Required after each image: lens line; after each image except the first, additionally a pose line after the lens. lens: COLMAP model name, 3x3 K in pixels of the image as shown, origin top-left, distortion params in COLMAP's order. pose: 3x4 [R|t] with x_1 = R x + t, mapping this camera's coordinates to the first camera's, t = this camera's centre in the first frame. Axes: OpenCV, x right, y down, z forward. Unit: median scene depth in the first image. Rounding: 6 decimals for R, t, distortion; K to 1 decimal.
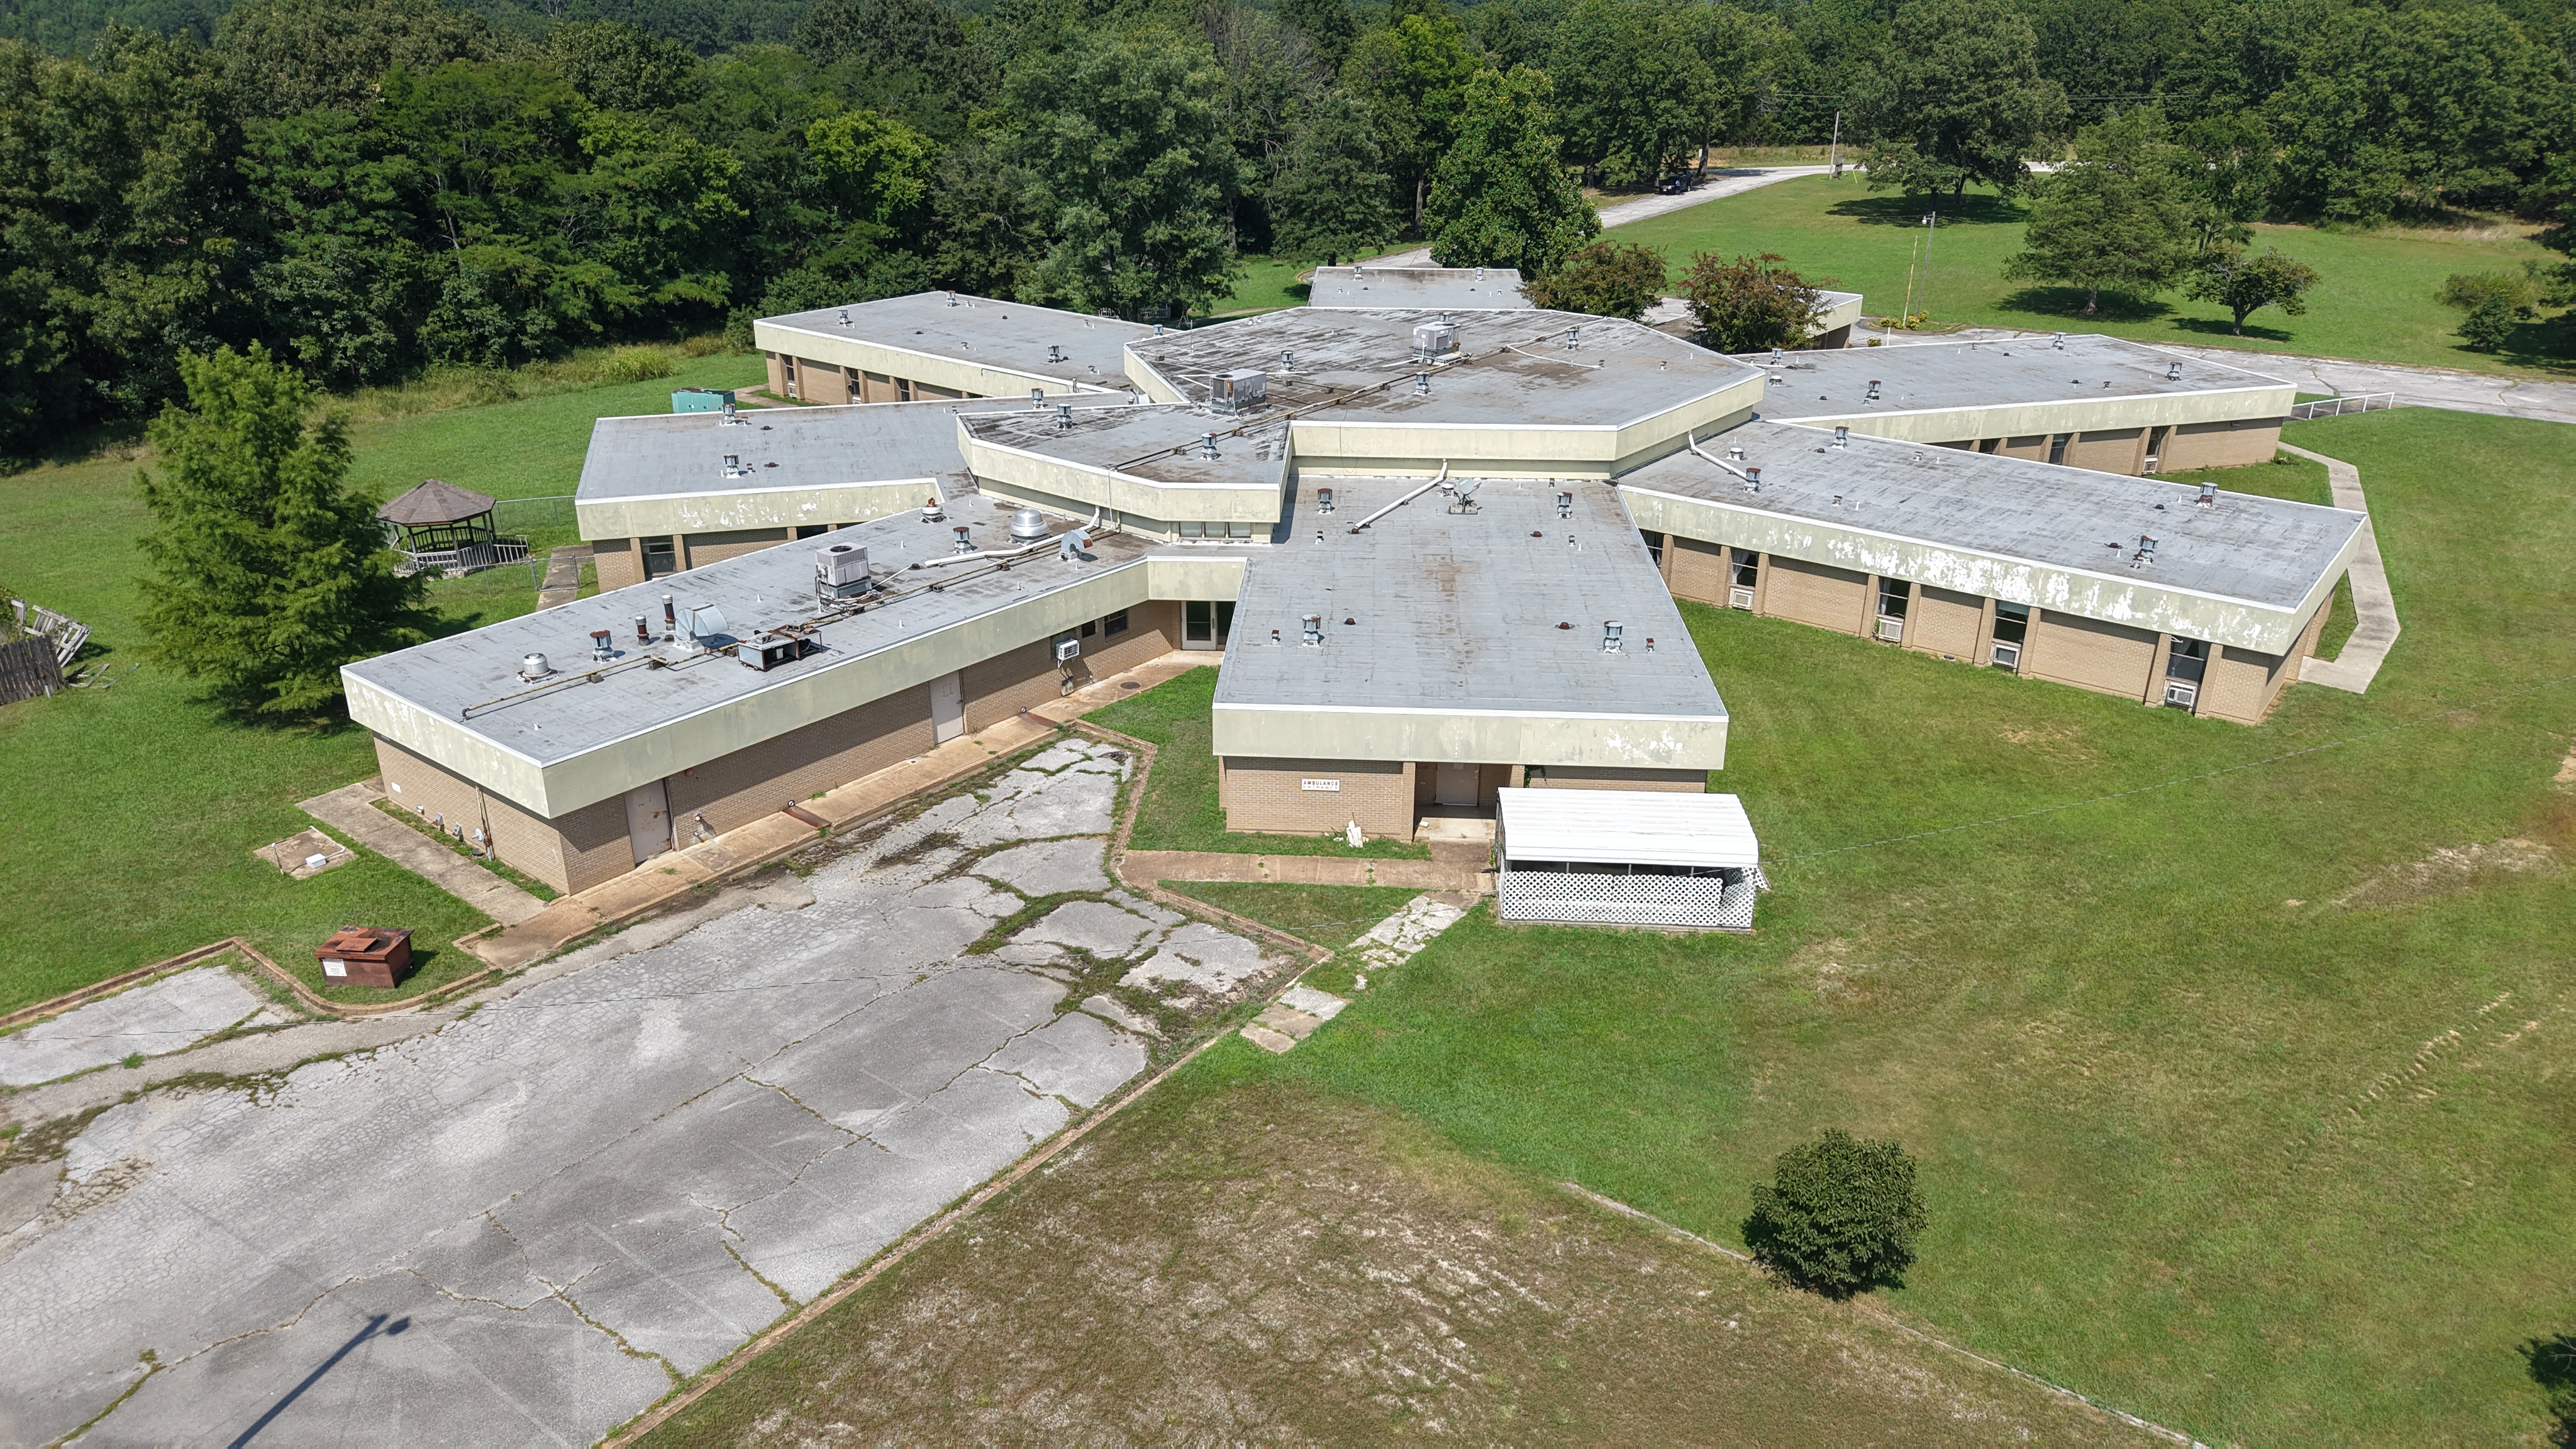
lens RADIAL K [[1727.9, 0, 1331.0], [0, 1727.9, 724.9], [0, 0, 1]] dist [0.077198, -0.068954]
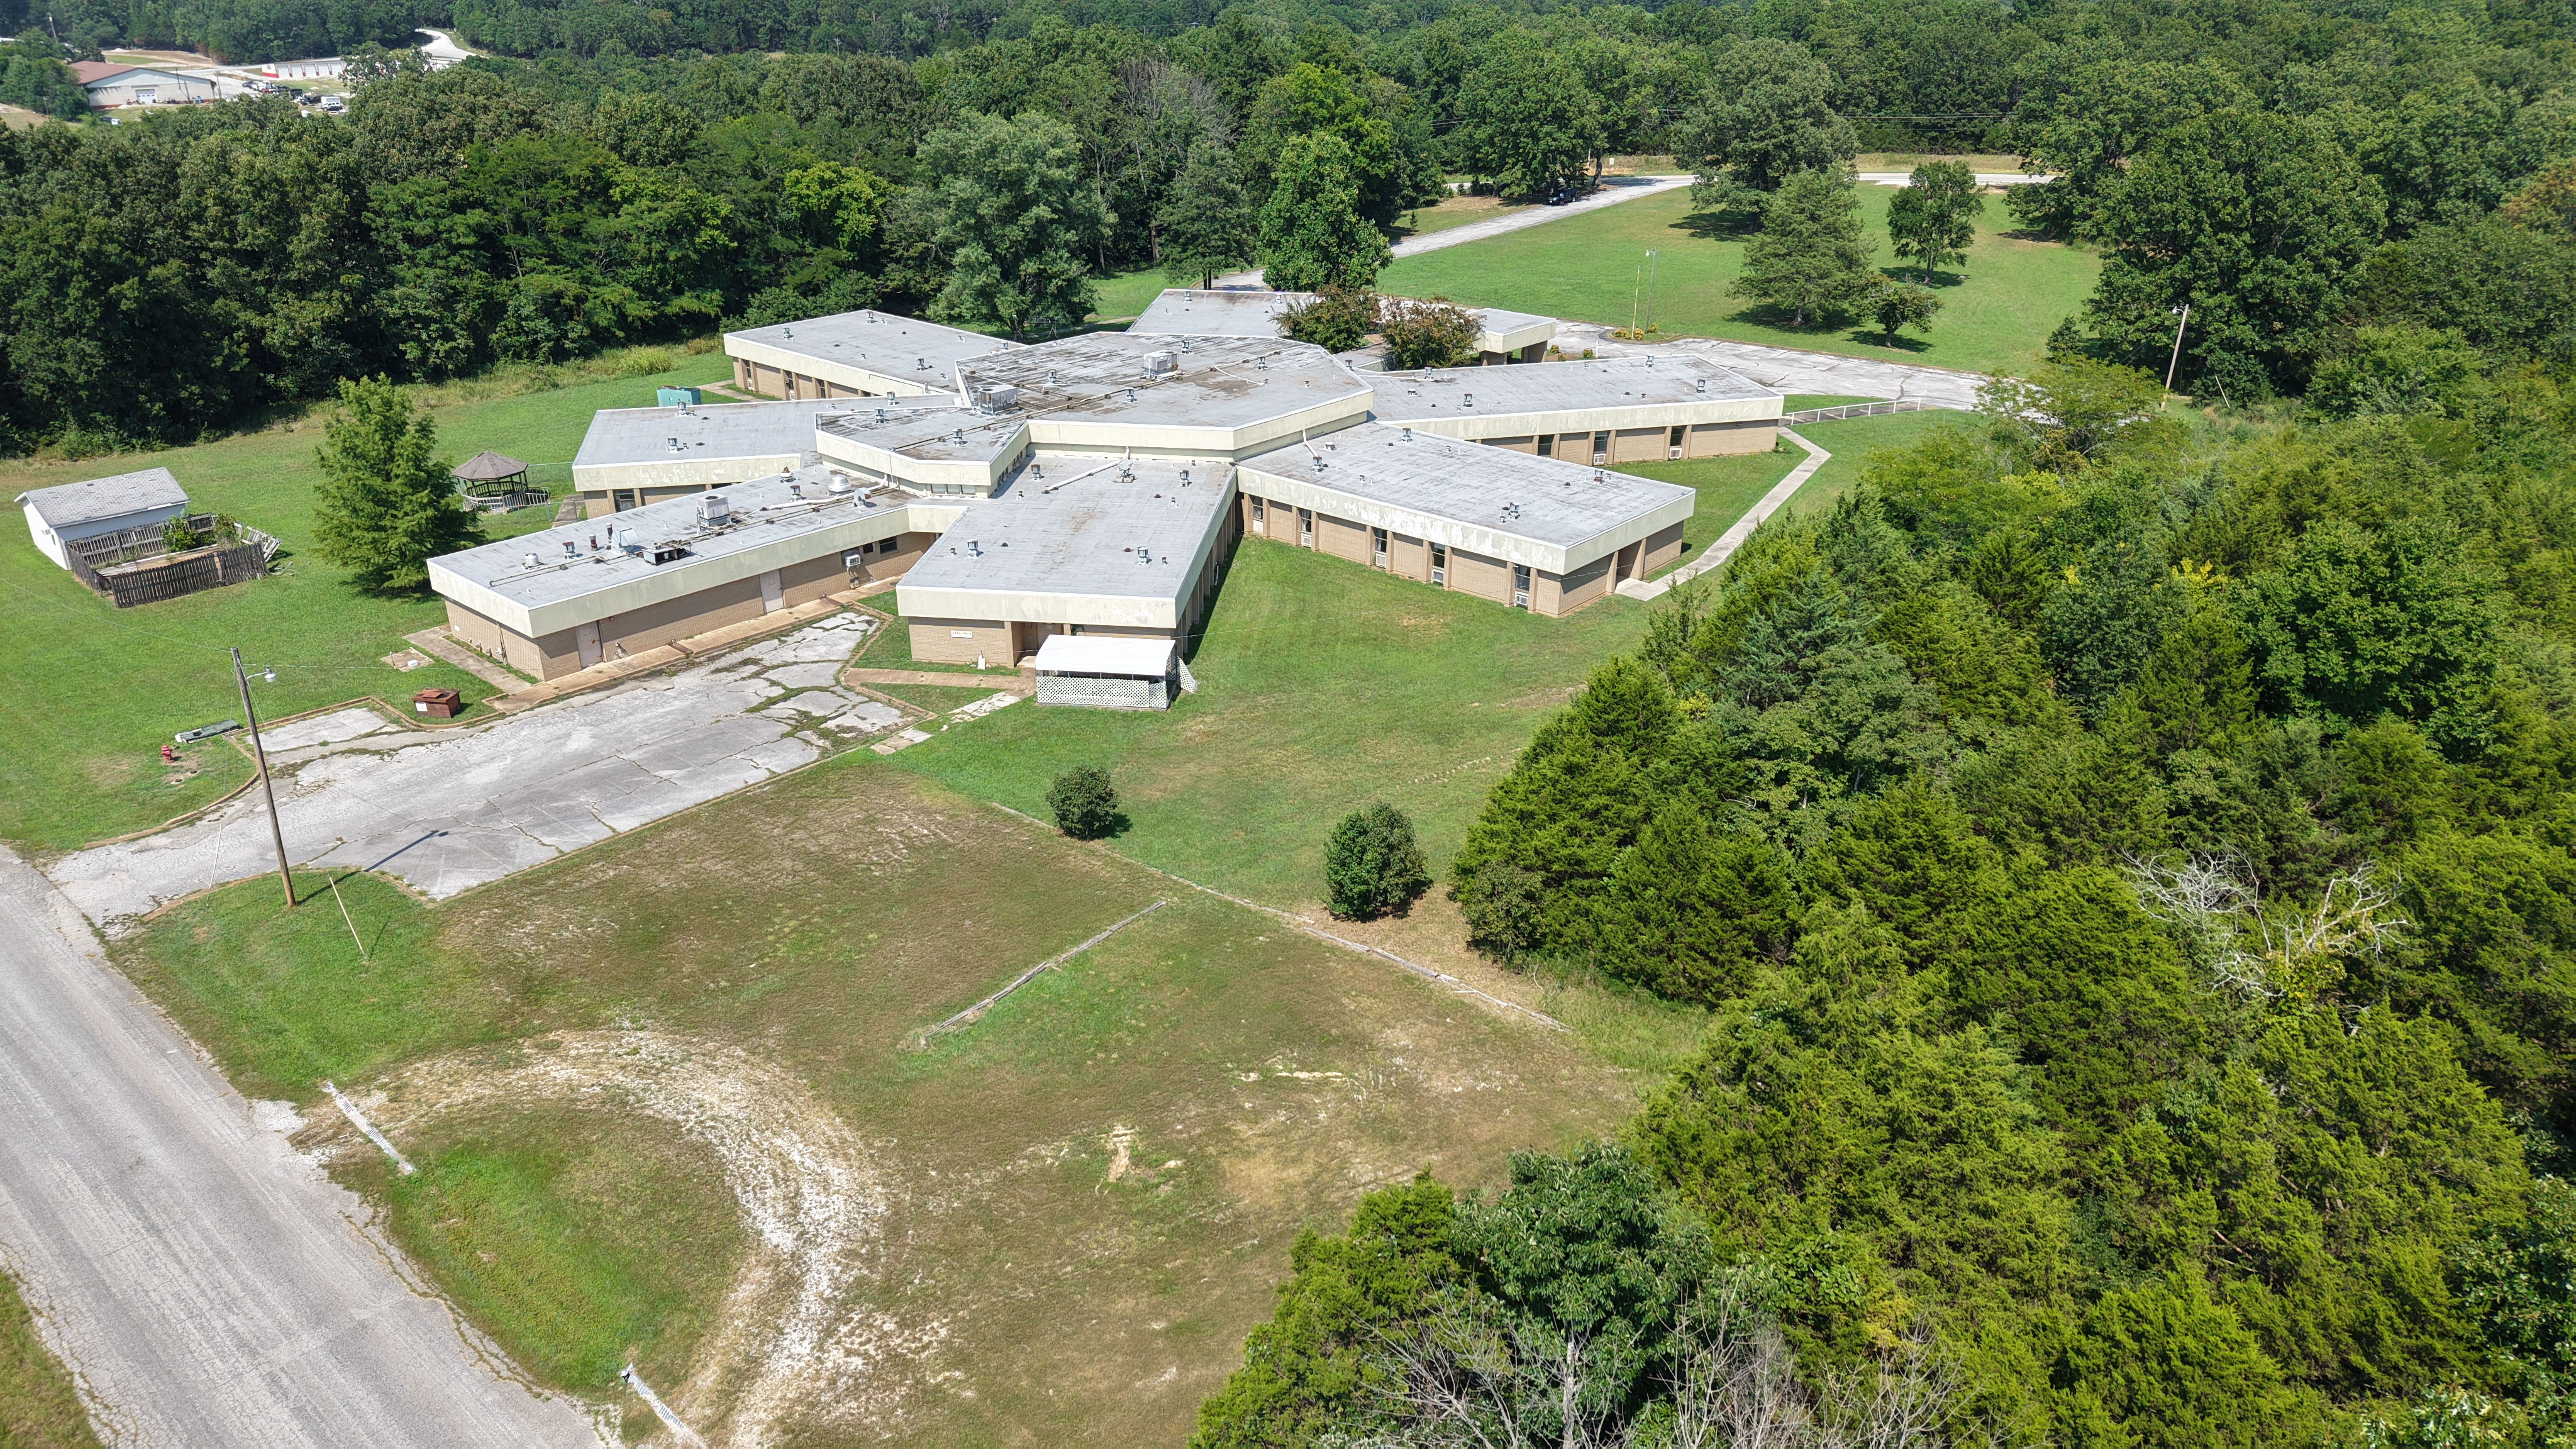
lens RADIAL K [[1722.3, 0, 1298.0], [0, 1722.3, 714.5], [0, 0, 1]] dist [0.085481, -0.086763]
pose [[0.998195, 0.019899, -0.056671, 0.296500], [-0.018989, 0.999683, 0.016540, 0.054542], [0.056982, -0.015434, 0.998256, -0.508504]]
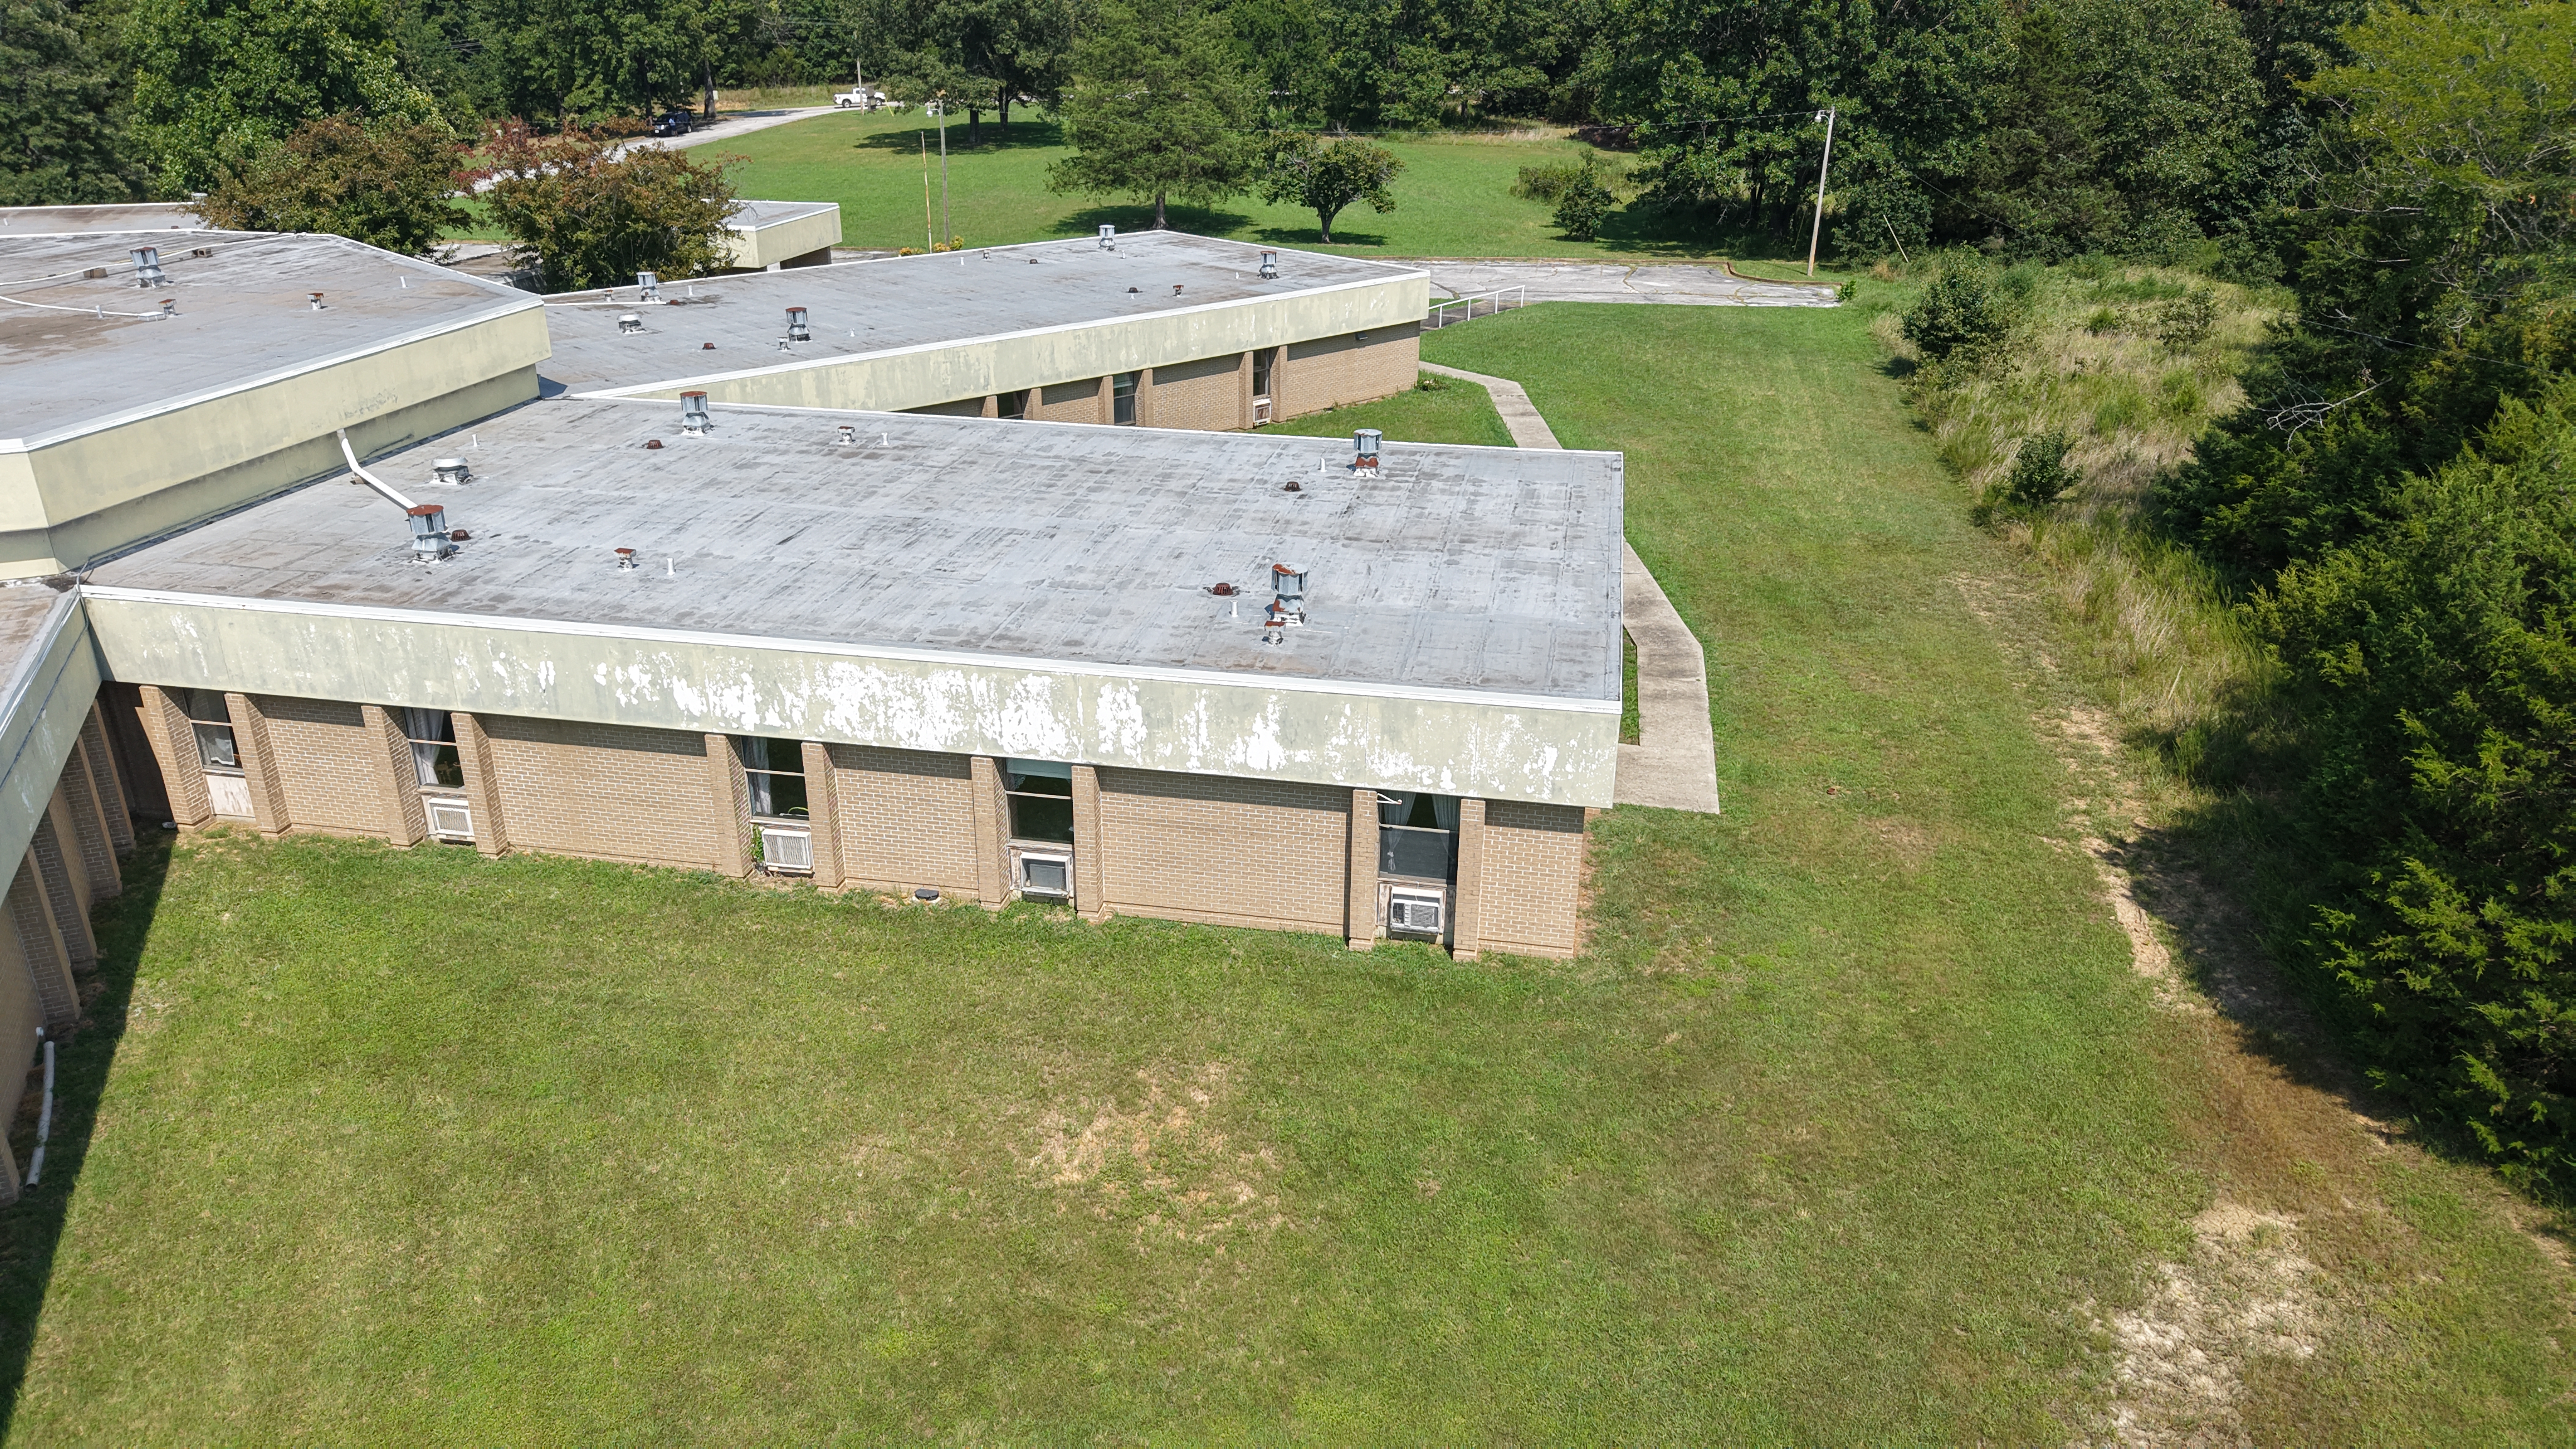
lens RADIAL K [[1722.3, 0, 1298.0], [0, 1722.3, 714.5], [0, 0, 1]] dist [0.085481, -0.086763]
pose [[0.893130, -0.179368, 0.412487, 0.231428], [0.179072, 0.983033, 0.039733, -0.071524], [-0.412615, 0.038378, 0.910097, 0.494246]]
